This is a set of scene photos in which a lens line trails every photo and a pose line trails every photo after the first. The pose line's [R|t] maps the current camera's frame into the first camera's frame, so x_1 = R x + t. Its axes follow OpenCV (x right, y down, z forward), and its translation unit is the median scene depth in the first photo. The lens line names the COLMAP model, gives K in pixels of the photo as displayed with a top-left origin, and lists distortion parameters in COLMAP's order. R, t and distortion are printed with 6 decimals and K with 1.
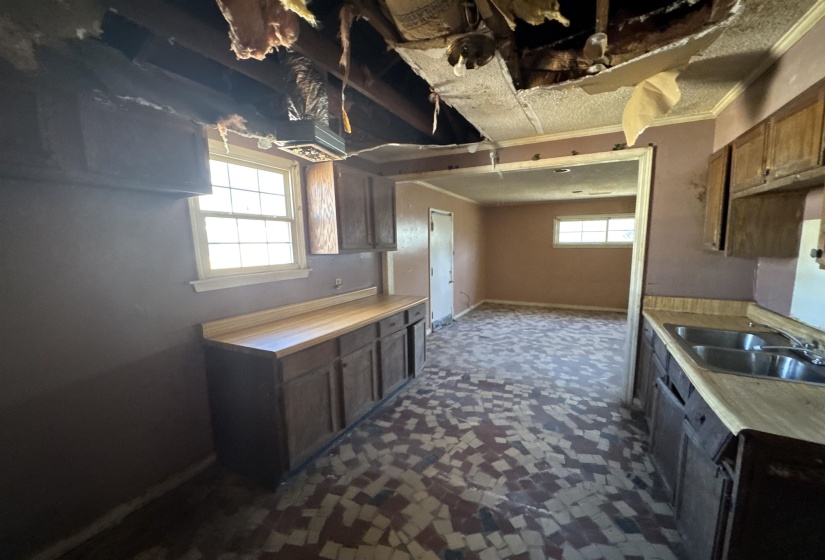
lens RADIAL K [[325.7, 0, 412.2], [0, 325.7, 292.2], [0, 0, 1]] dist [-0.001793, -0.000021]
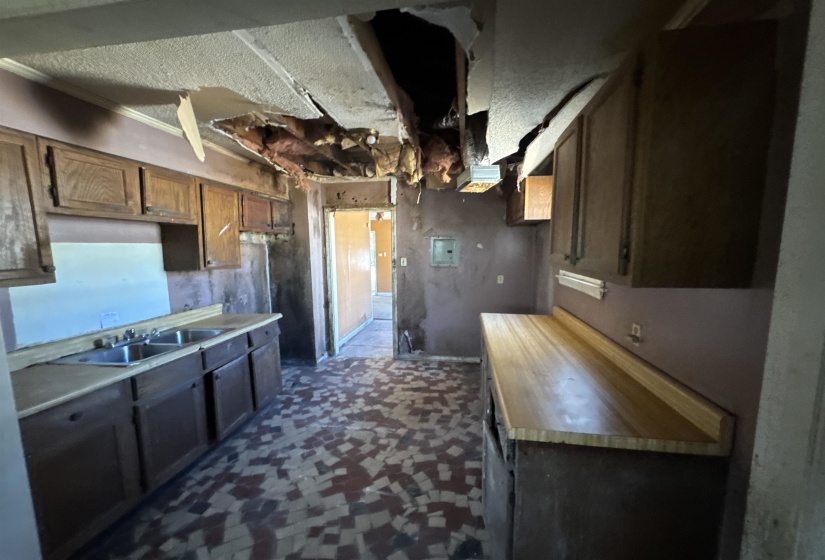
lens RADIAL K [[325.7, 0, 412.2], [0, 325.7, 292.2], [0, 0, 1]] dist [-0.001793, -0.000021]
pose [[-0.946318, 0.069096, -0.315765, 0.344583], [-0.023492, 0.959600, 0.280384, -0.299362], [0.322382, 0.272751, -0.906464, 1.808277]]
